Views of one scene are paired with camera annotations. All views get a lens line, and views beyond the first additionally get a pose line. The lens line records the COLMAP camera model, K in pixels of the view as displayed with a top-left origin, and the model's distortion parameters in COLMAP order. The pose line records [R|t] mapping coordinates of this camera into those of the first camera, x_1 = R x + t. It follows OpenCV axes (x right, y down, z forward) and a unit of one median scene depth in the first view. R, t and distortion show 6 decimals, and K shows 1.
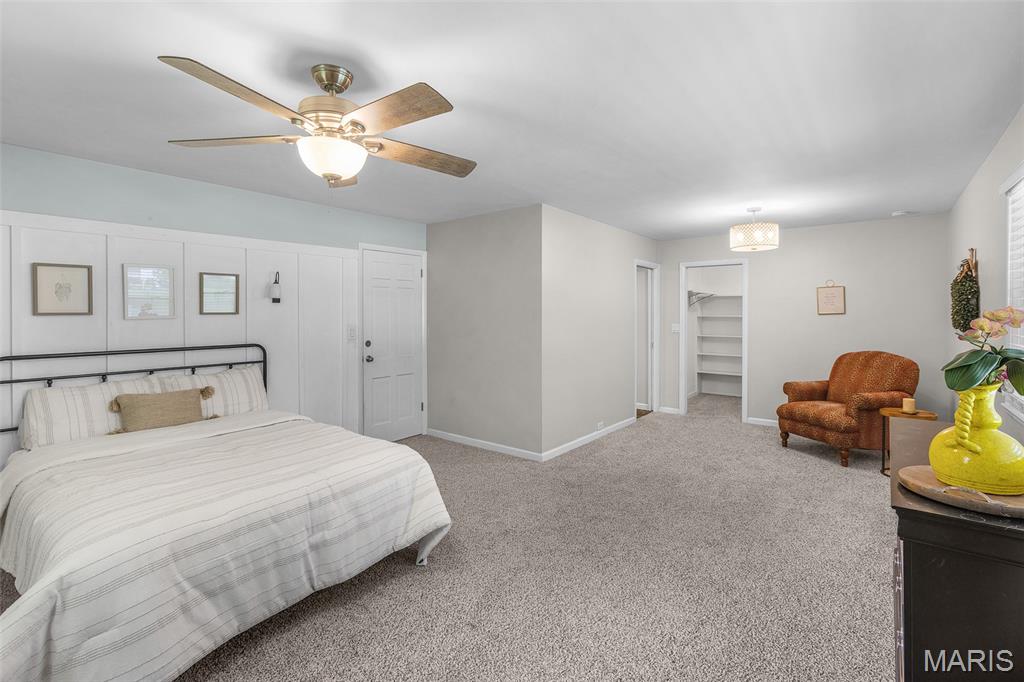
lens RADIAL K [[472.6, 0, 508.7], [0, 472.6, 323.5], [0, 0, 1]] dist [-0.030371, 0.021759]
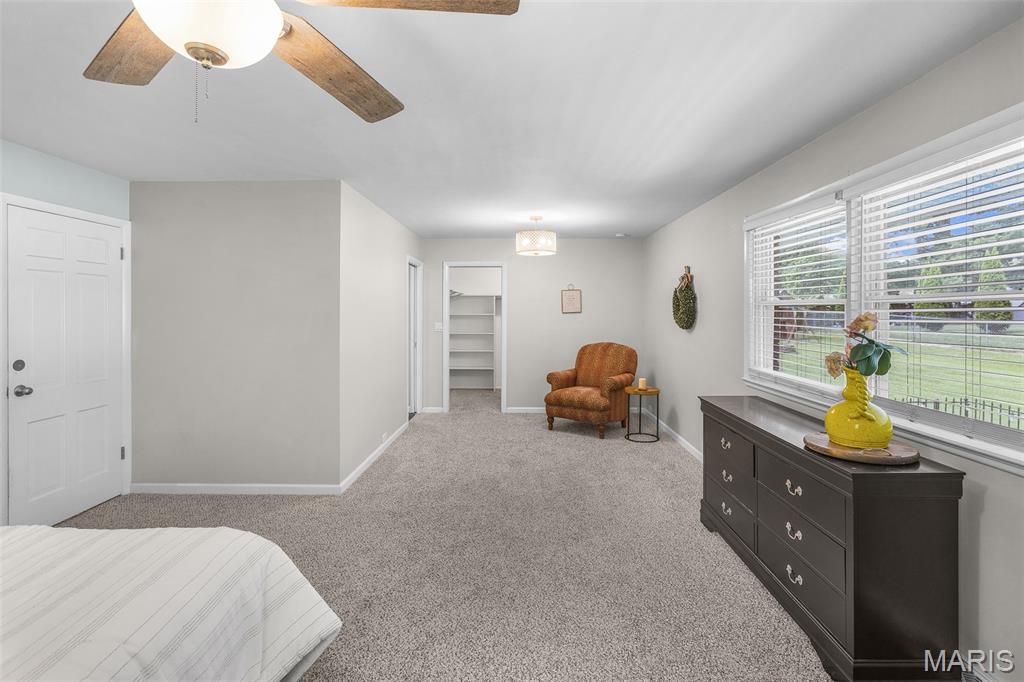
lens RADIAL K [[465.8, 0, 517.3], [0, 465.8, 318.7], [0, 0, 1]] dist [-0.019533, 0.009467]
pose [[0.784489, -0.010811, 0.620048, -0.185371], [0.012892, 0.999916, 0.001123, -0.009391], [-0.620008, 0.007112, 0.784563, 0.173851]]
